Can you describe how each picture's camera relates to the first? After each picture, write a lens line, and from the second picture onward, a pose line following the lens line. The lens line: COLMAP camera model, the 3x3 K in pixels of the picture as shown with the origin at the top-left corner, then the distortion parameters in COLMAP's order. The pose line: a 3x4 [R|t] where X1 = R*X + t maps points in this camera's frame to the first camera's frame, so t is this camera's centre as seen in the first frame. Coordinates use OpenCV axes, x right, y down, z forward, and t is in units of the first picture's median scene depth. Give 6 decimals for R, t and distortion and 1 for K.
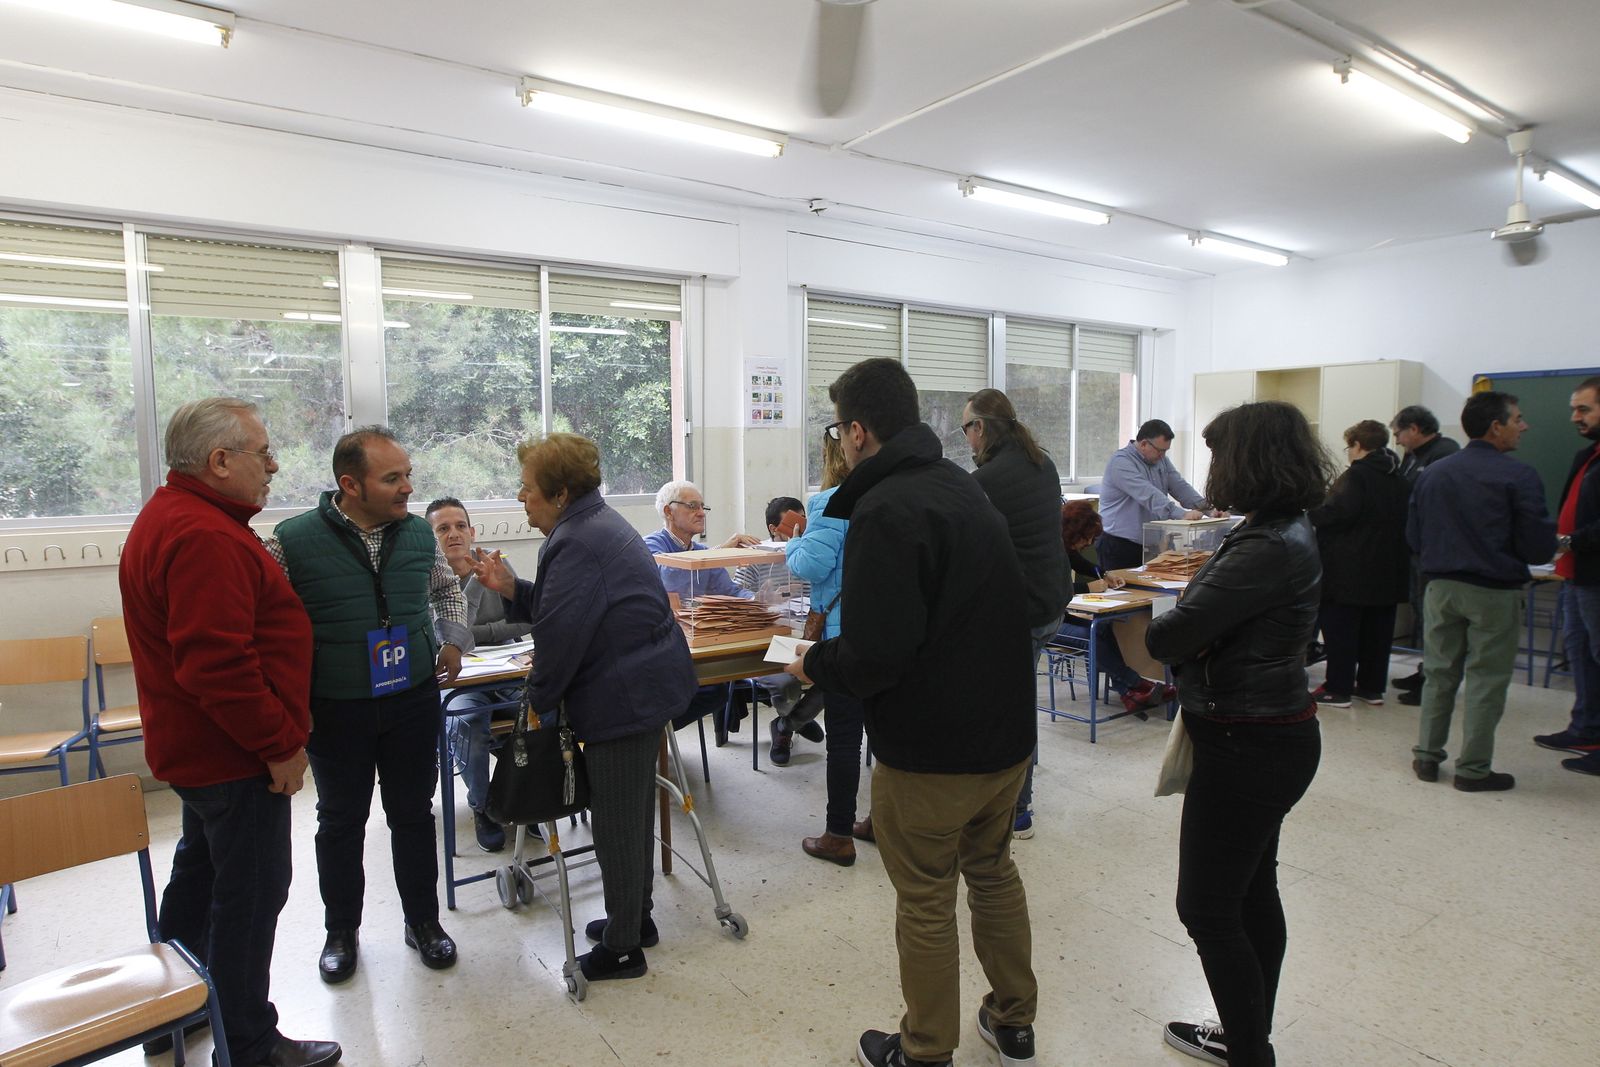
lens RADIAL K [[935.1, 0, 811.4], [0, 935.1, 541.5], [0, 0, 1]] dist [-0.050659, 0.021003]
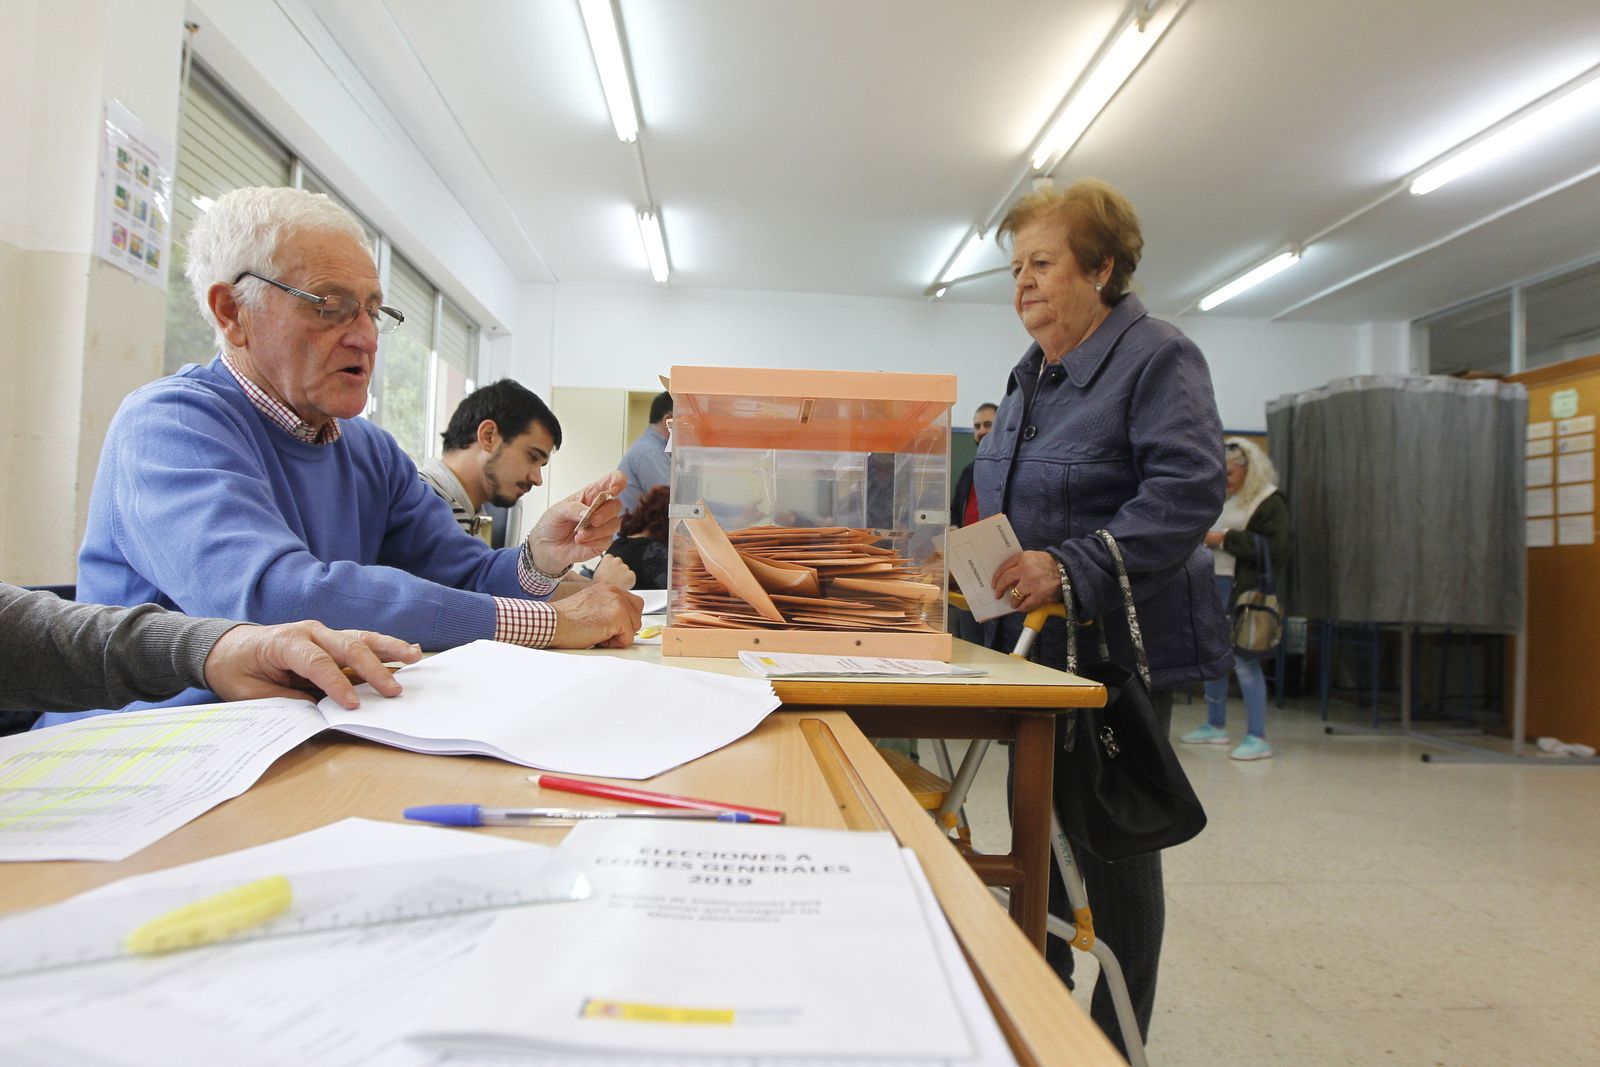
lens RADIAL K [[935.1, 0, 796.2], [0, 935.1, 547.6], [0, 0, 1]] dist [-0.050659, 0.021003]
pose [[0.533521, 0.040866, 0.844799, -0.215890], [0.047548, 0.995803, -0.078199, 0.051477], [-0.844449, 0.081890, 0.529339, 0.454206]]
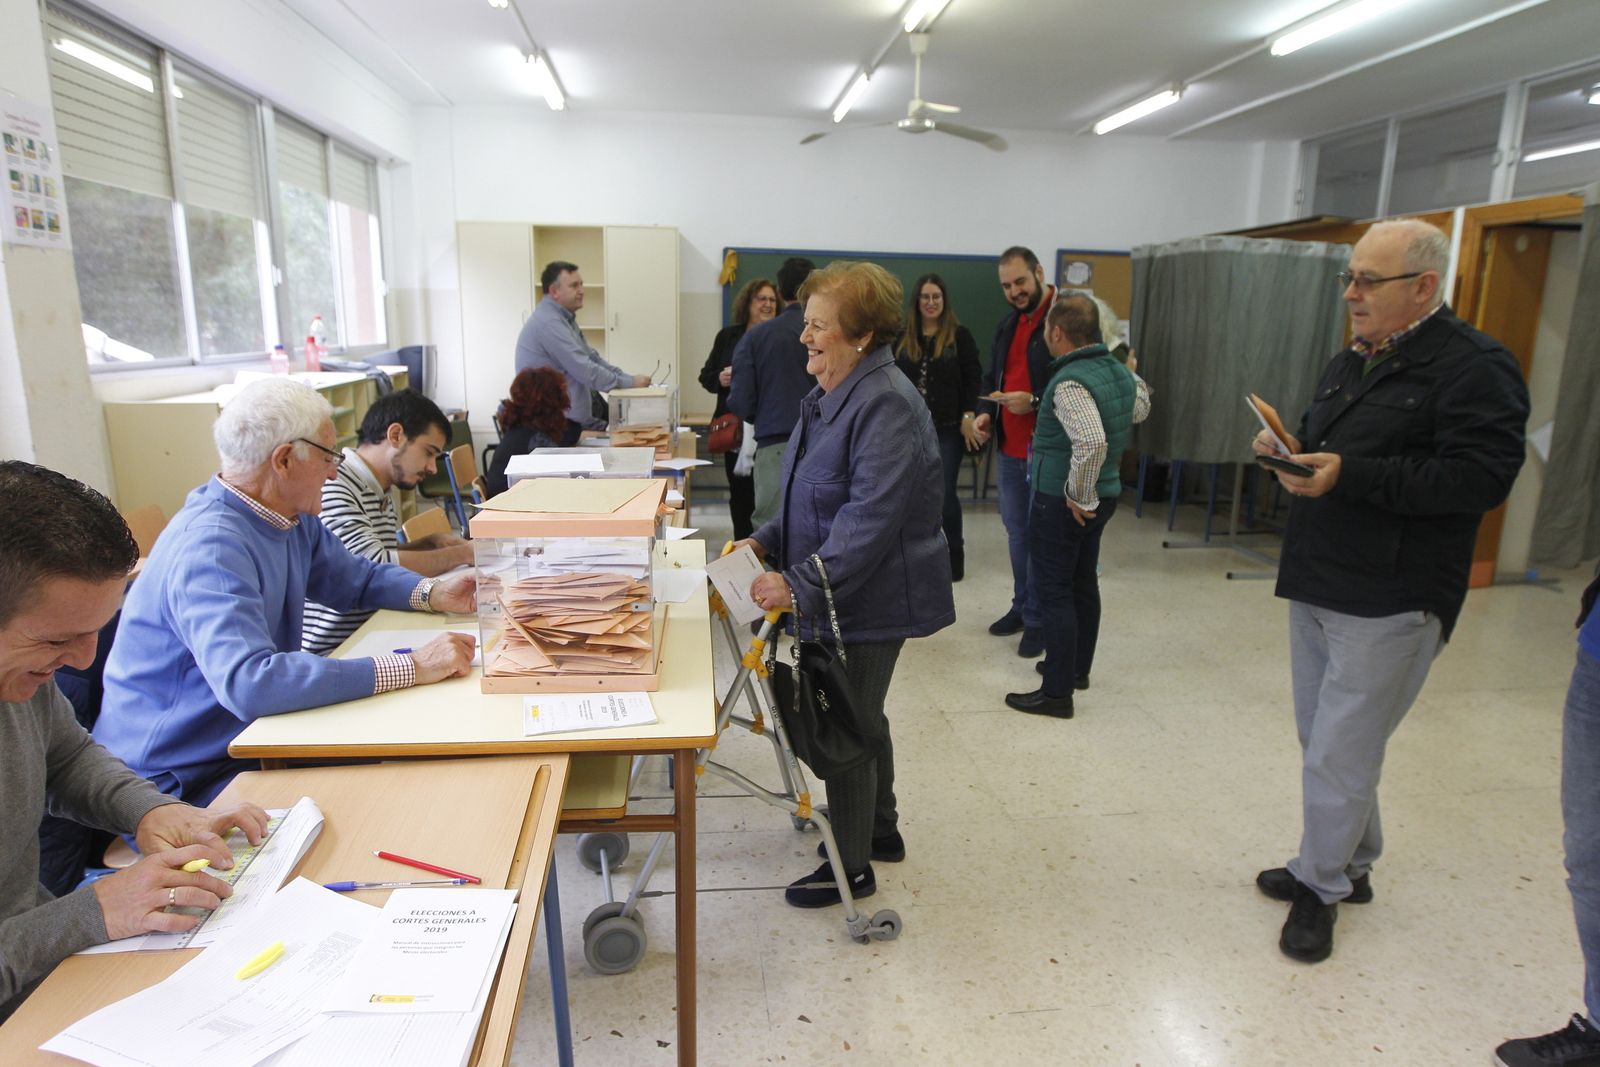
lens RADIAL K [[935.1, 0, 795.4], [0, 935.1, 548.2], [0, 0, 1]] dist [-0.050659, 0.021003]
pose [[0.489682, -0.188702, 0.851236, -0.262287], [0.062610, 0.981389, 0.181537, -0.023667], [-0.869650, -0.035600, 0.492383, 0.358560]]
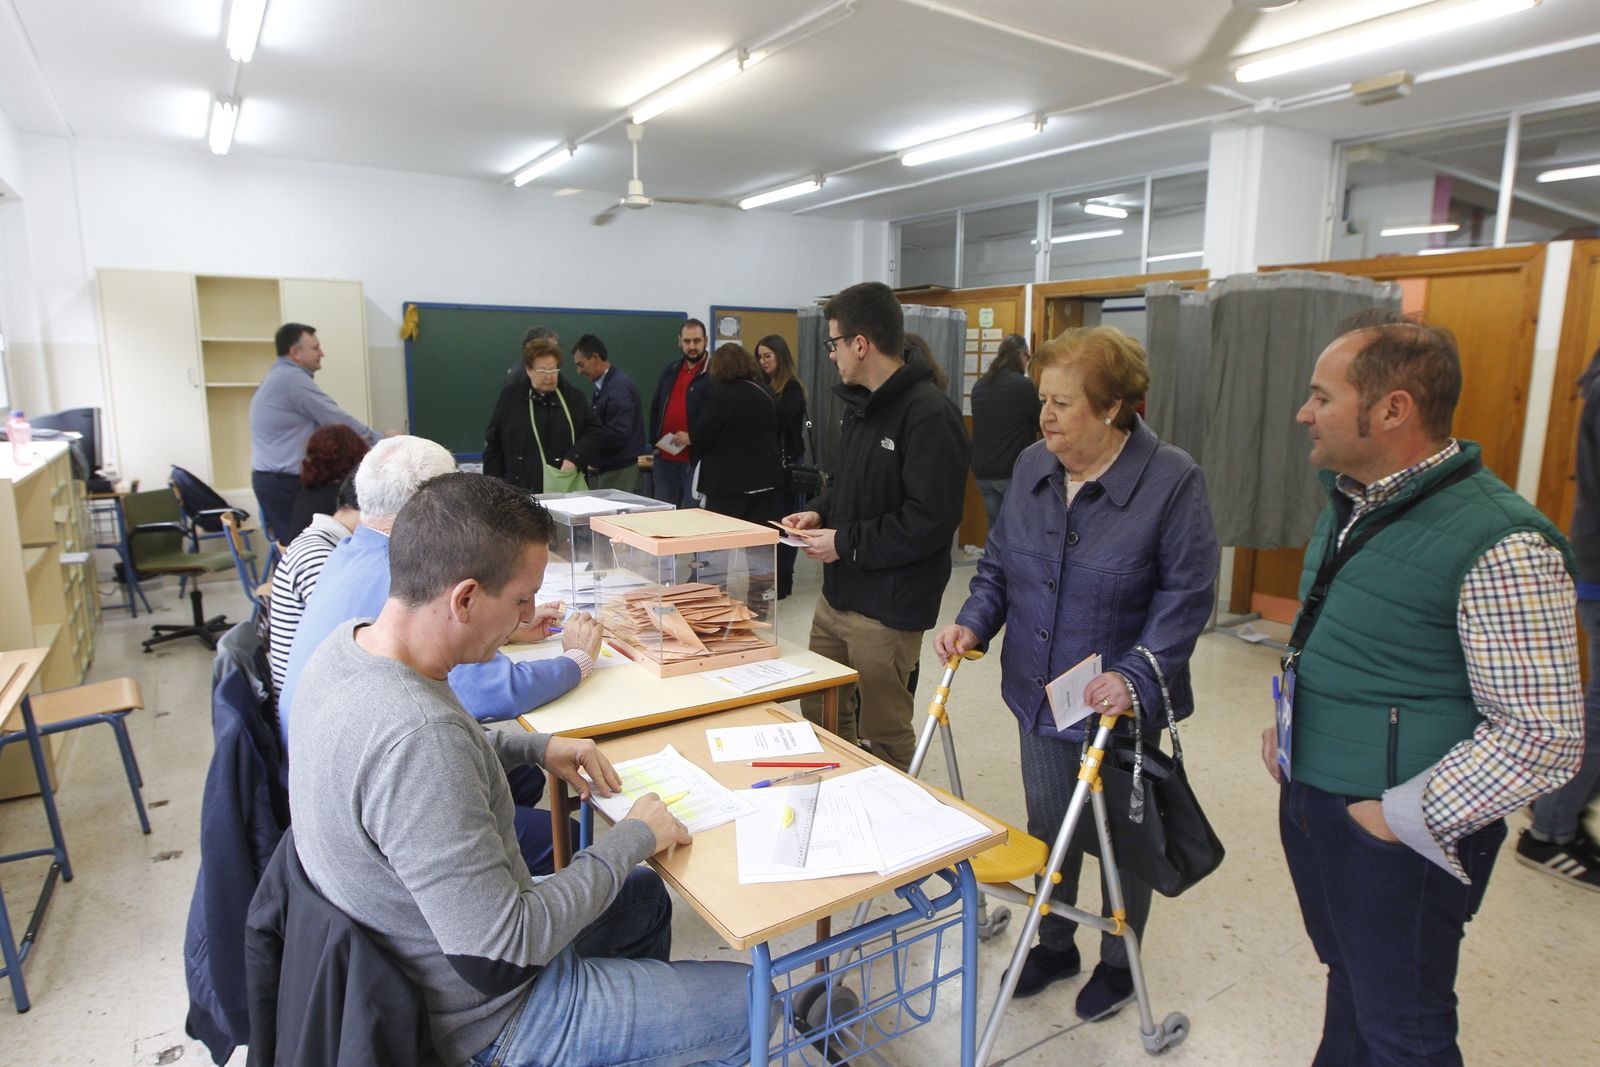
lens RADIAL K [[935.1, 0, 792.3], [0, 935.1, 548.3], [0, 0, 1]] dist [-0.050659, 0.021003]
pose [[0.053936, -0.177786, 0.982590, -0.403206], [0.089127, 0.980952, 0.172597, -0.040555], [-0.994559, 0.078266, 0.068754, 0.482759]]
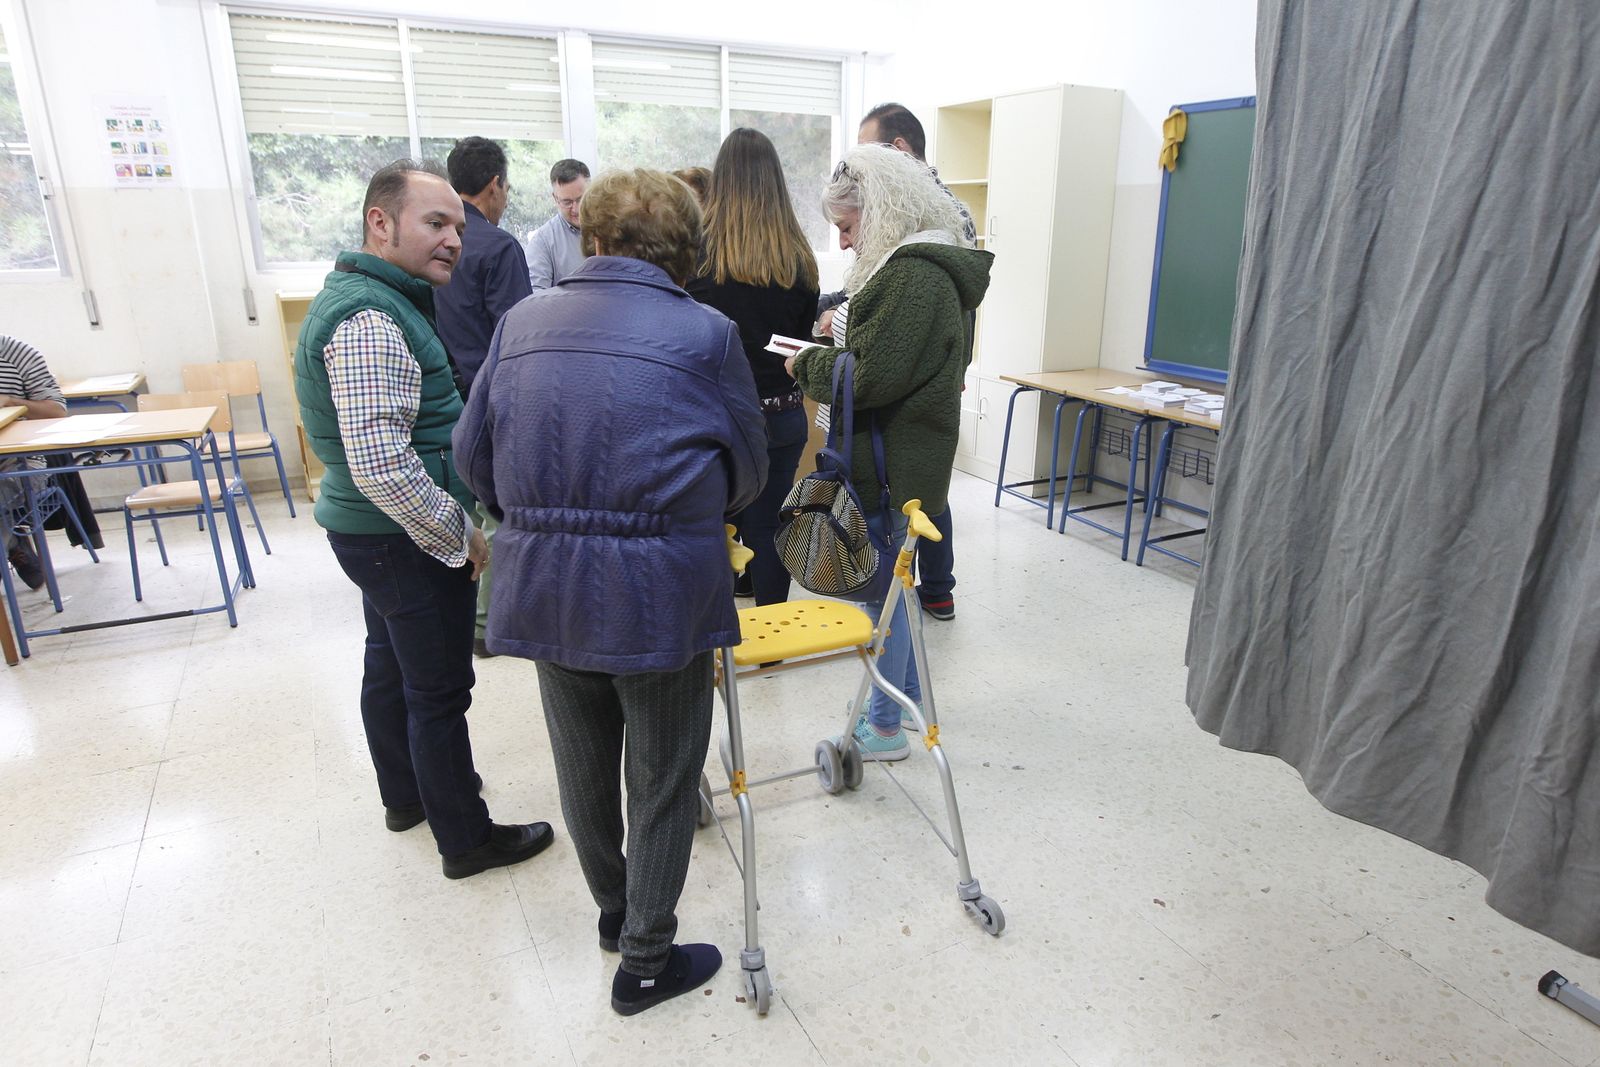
lens RADIAL K [[935.1, 0, 803.3], [0, 935.1, 537.0], [0, 0, 1]] dist [-0.050659, 0.021003]
pose [[0.988214, 0.058769, -0.141345, 0.573662], [-0.025324, 0.973408, 0.227674, -0.019122], [0.150967, -0.221411, 0.963424, 0.228821]]
